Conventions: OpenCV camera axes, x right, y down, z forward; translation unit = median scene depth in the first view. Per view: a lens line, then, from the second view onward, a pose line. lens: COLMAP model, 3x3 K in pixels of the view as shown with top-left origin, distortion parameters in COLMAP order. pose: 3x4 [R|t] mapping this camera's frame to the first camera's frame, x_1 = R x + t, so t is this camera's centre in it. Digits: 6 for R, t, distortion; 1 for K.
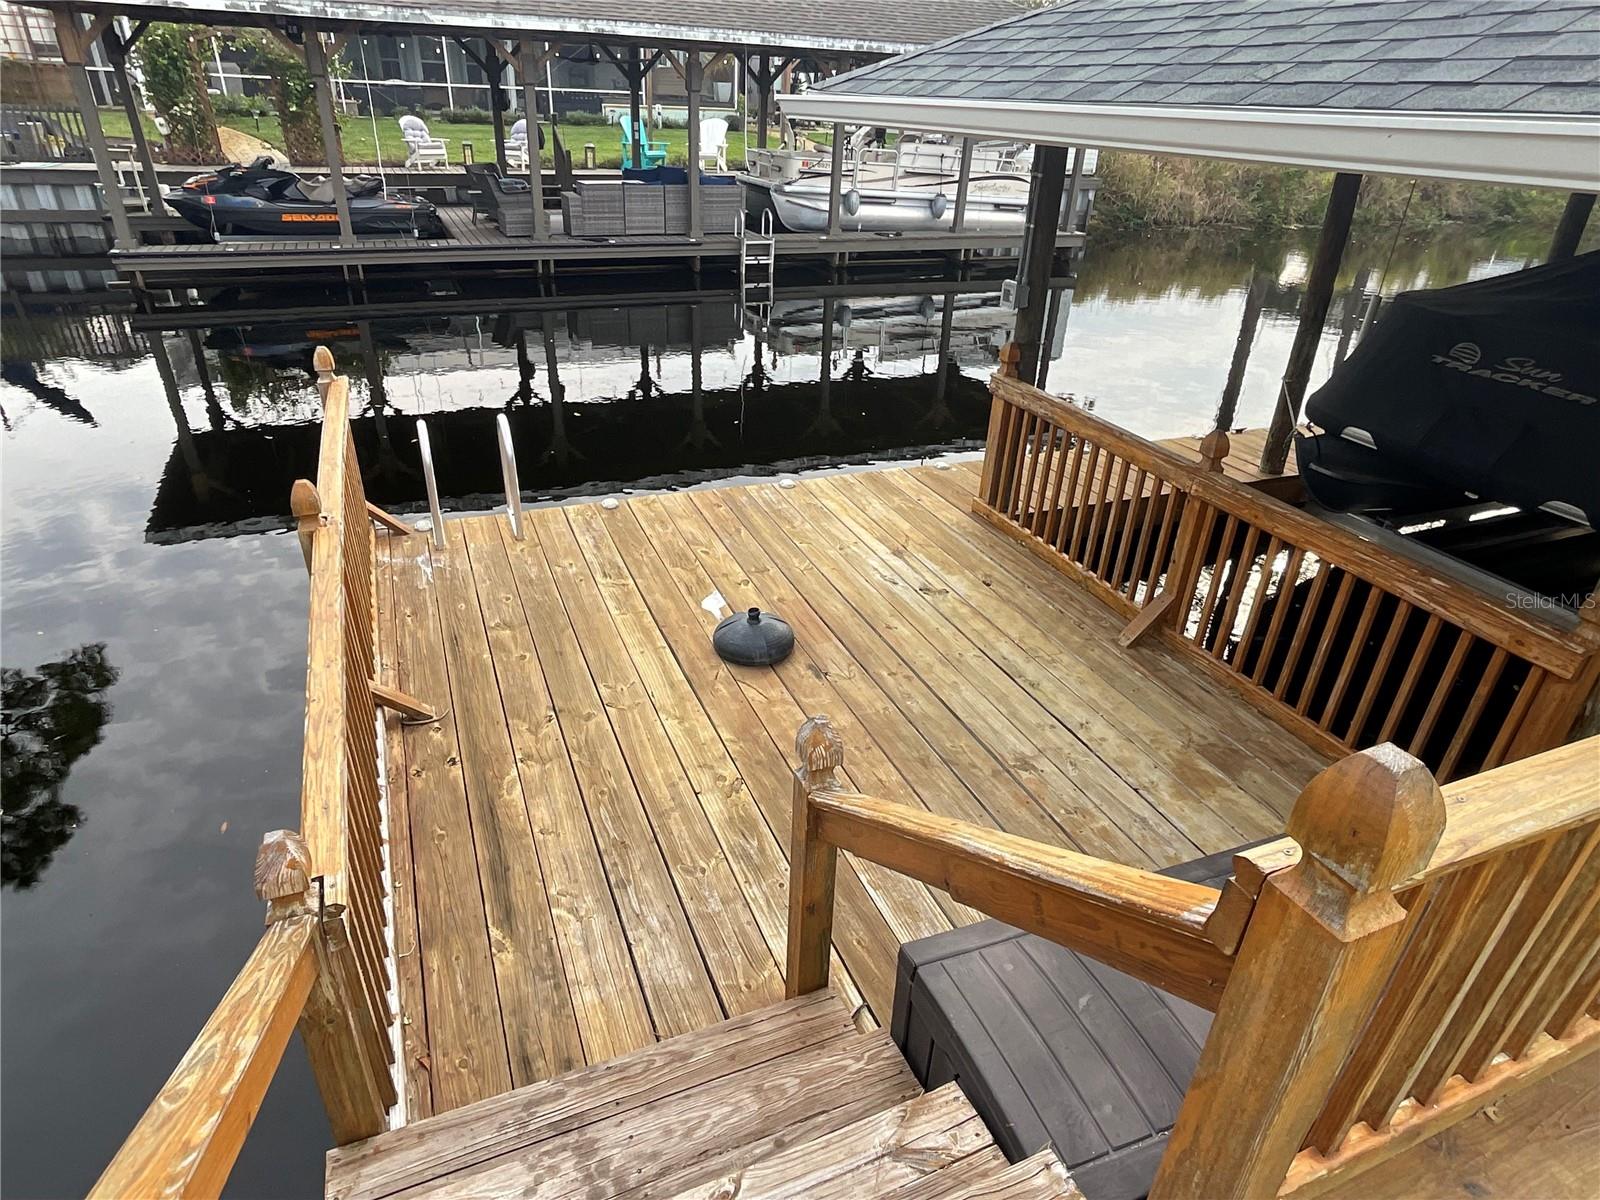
lens RADIAL K [[921.5, 0, 794.3], [0, 921.5, 599.1], [0, 0, 1]] dist [-0.008381, 0.007611]
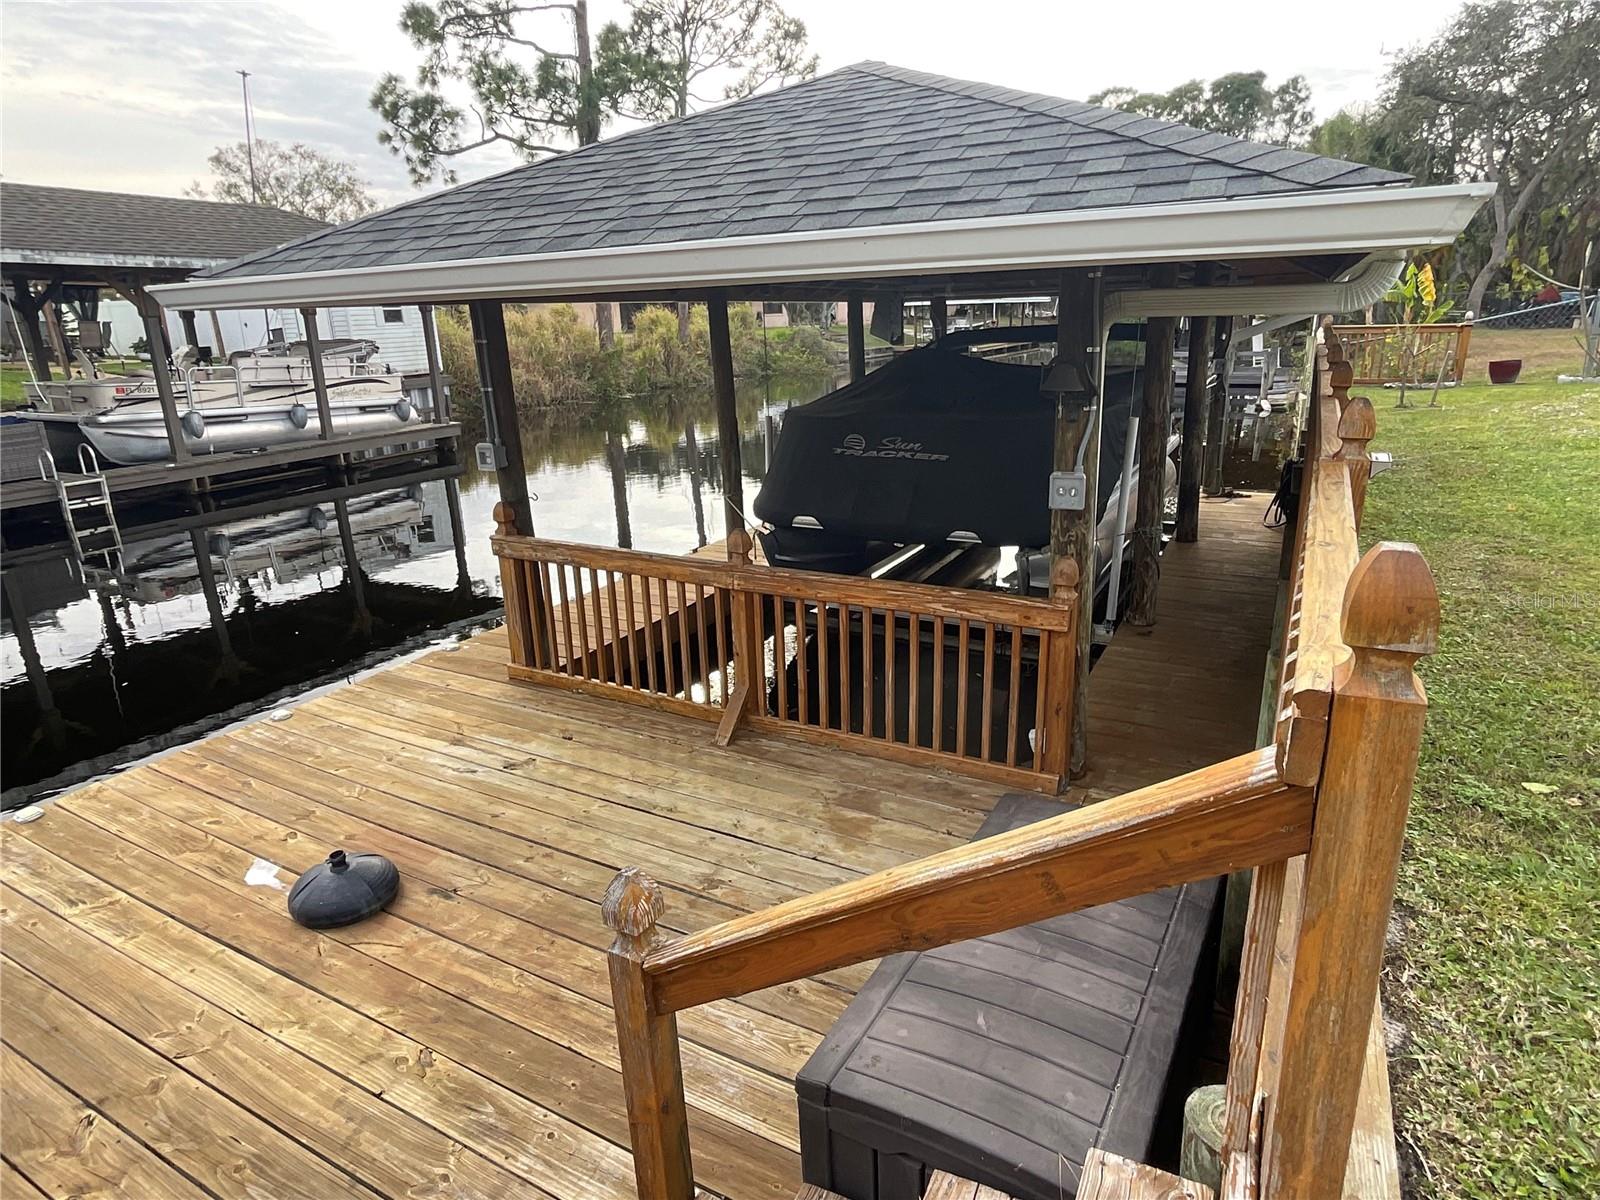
lens RADIAL K [[921.5, 0, 793.4], [0, 921.5, 599.0], [0, 0, 1]] dist [-0.008381, 0.007611]
pose [[0.780645, -0.244278, 0.575257, -0.113755], [0.351618, 0.932621, -0.081130, 0.007610], [-0.516679, 0.265604, 0.813939, 0.064627]]
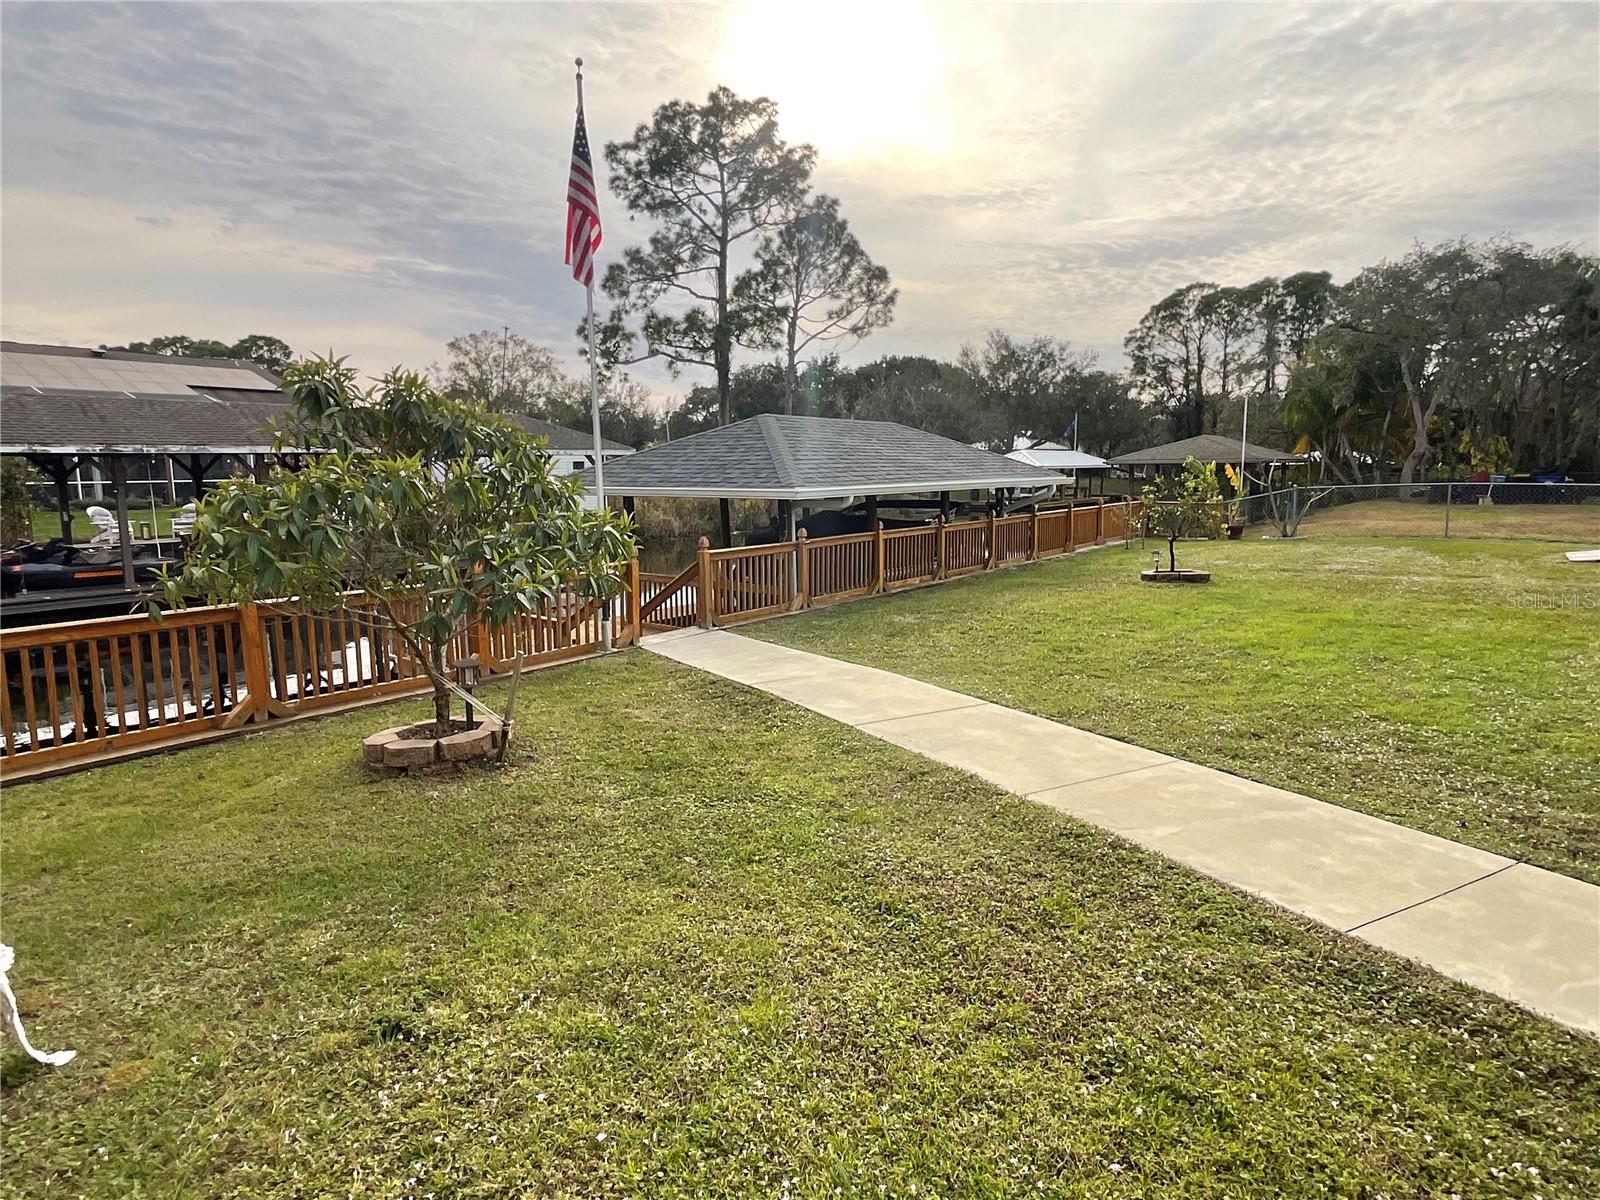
lens RADIAL K [[921.5, 0, 806.9], [0, 921.5, 599.3], [0, 0, 1]] dist [-0.008381, 0.007611]
pose [[0.860387, -0.119409, 0.495455, -0.516357], [0.279848, 0.923182, -0.263477, 0.494658], [-0.425933, 0.365345, 0.827710, -1.023352]]
